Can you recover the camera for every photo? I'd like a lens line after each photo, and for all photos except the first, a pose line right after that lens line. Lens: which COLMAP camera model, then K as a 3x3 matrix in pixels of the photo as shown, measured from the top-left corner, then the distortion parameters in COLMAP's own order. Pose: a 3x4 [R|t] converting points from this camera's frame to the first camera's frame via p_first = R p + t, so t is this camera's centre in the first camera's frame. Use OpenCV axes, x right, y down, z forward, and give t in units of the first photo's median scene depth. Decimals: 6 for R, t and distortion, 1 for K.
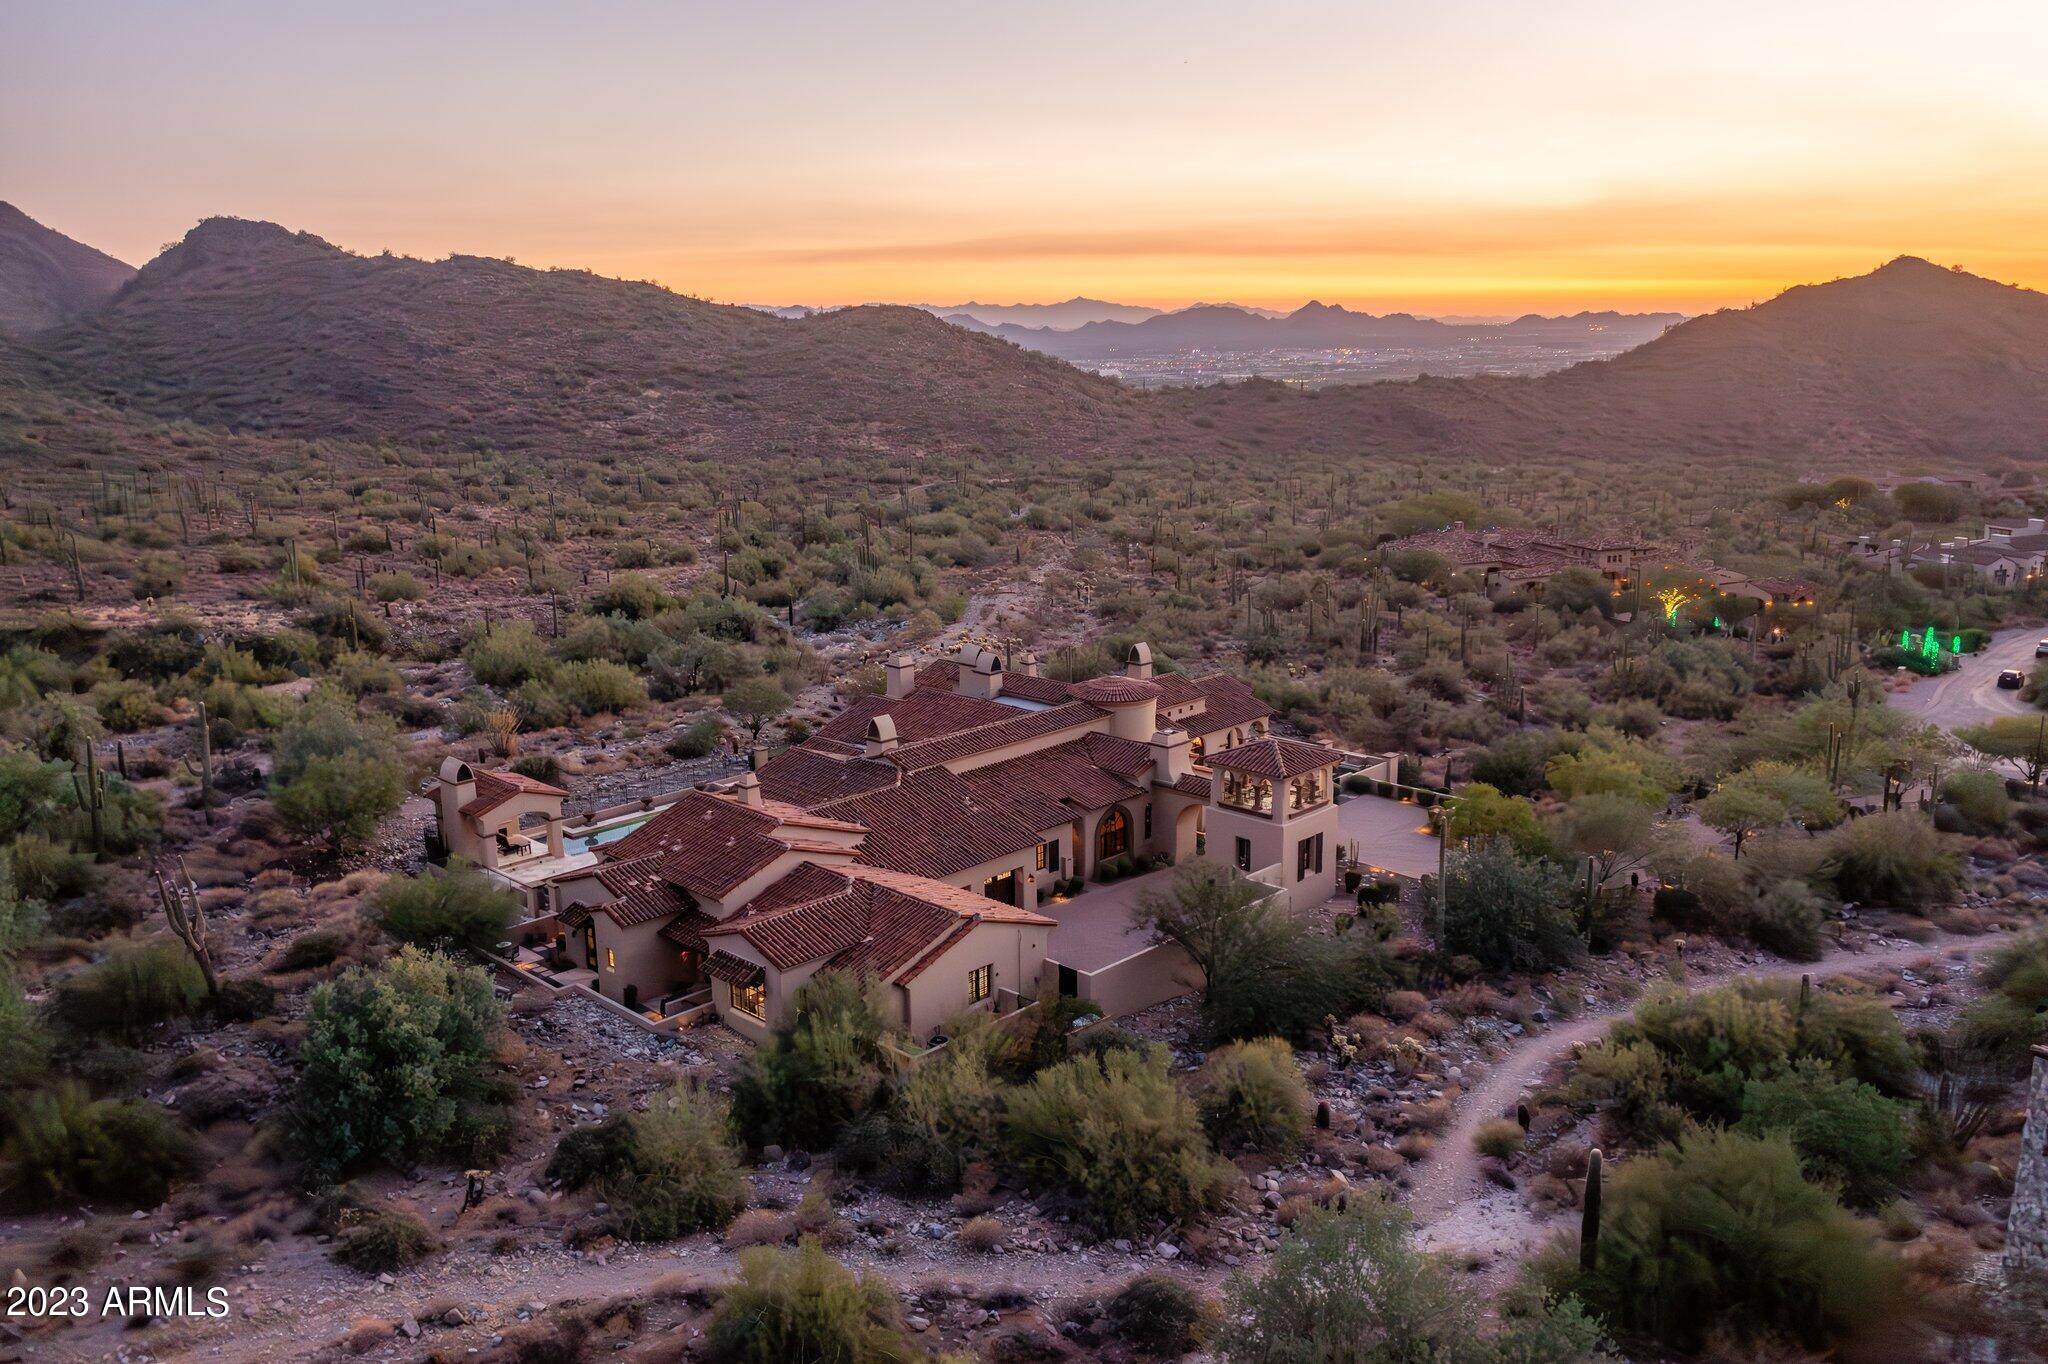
lens RADIAL K [[1626.4, 0, 1024.0], [0, 1626.4, 682.0], [0, 0, 1]] dist [-0.005089, 0.011737]
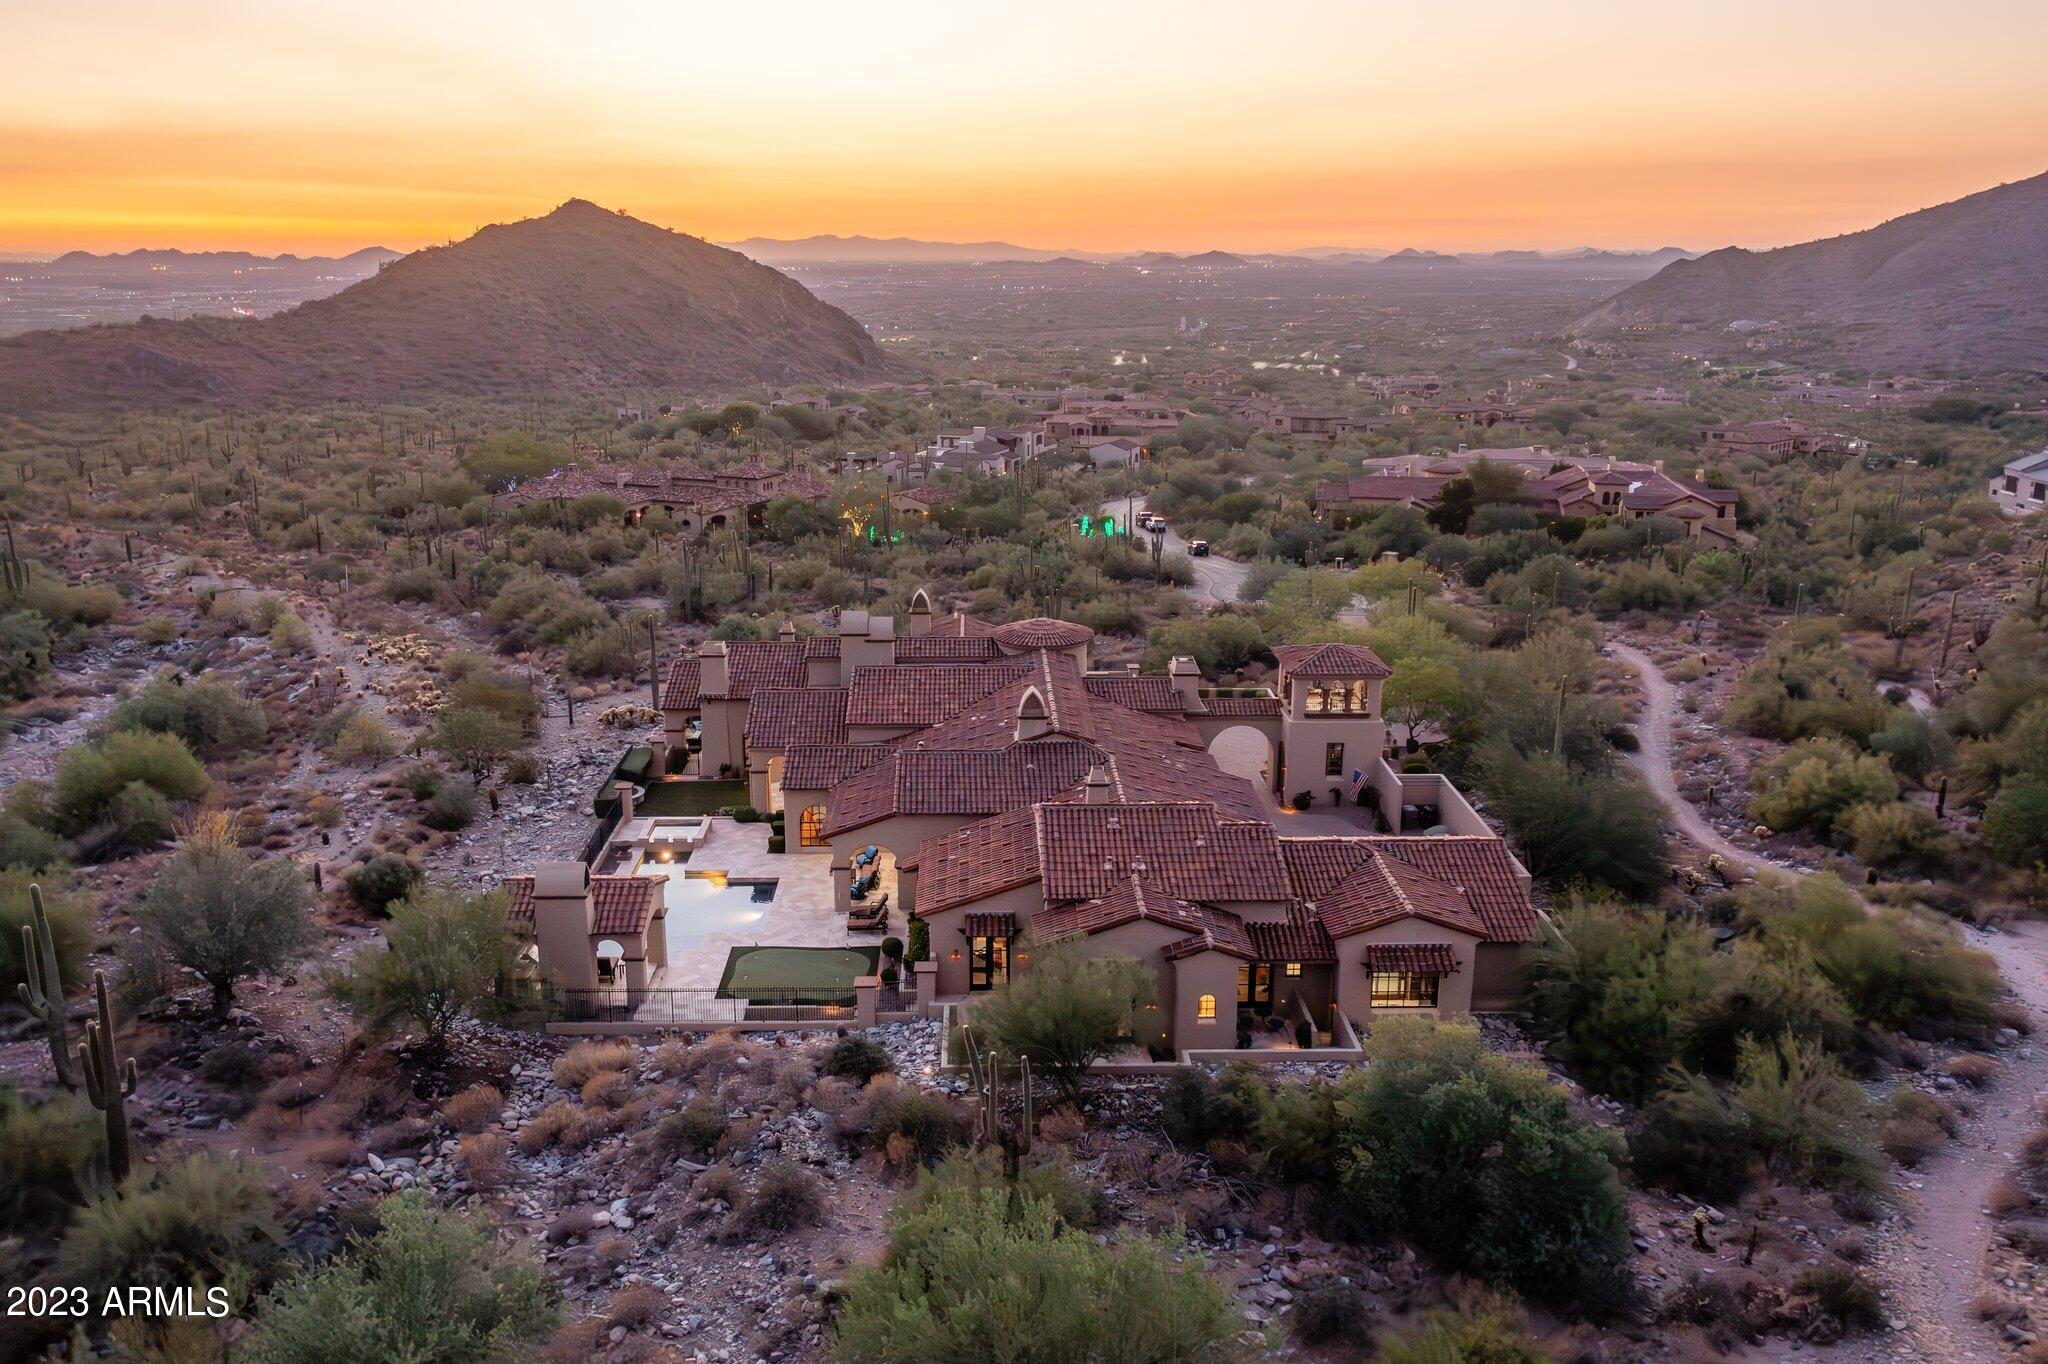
lens RADIAL K [[1663.0, 0, 1024.0], [0, 1663.0, 682.0], [0, 0, 1]] dist [0.006216, 0.002826]
pose [[0.697504, -0.167471, 0.696736, -0.099140], [0.147110, 0.985062, 0.089503, -0.008800], [-0.701318, 0.040068, 0.711722, 0.053227]]
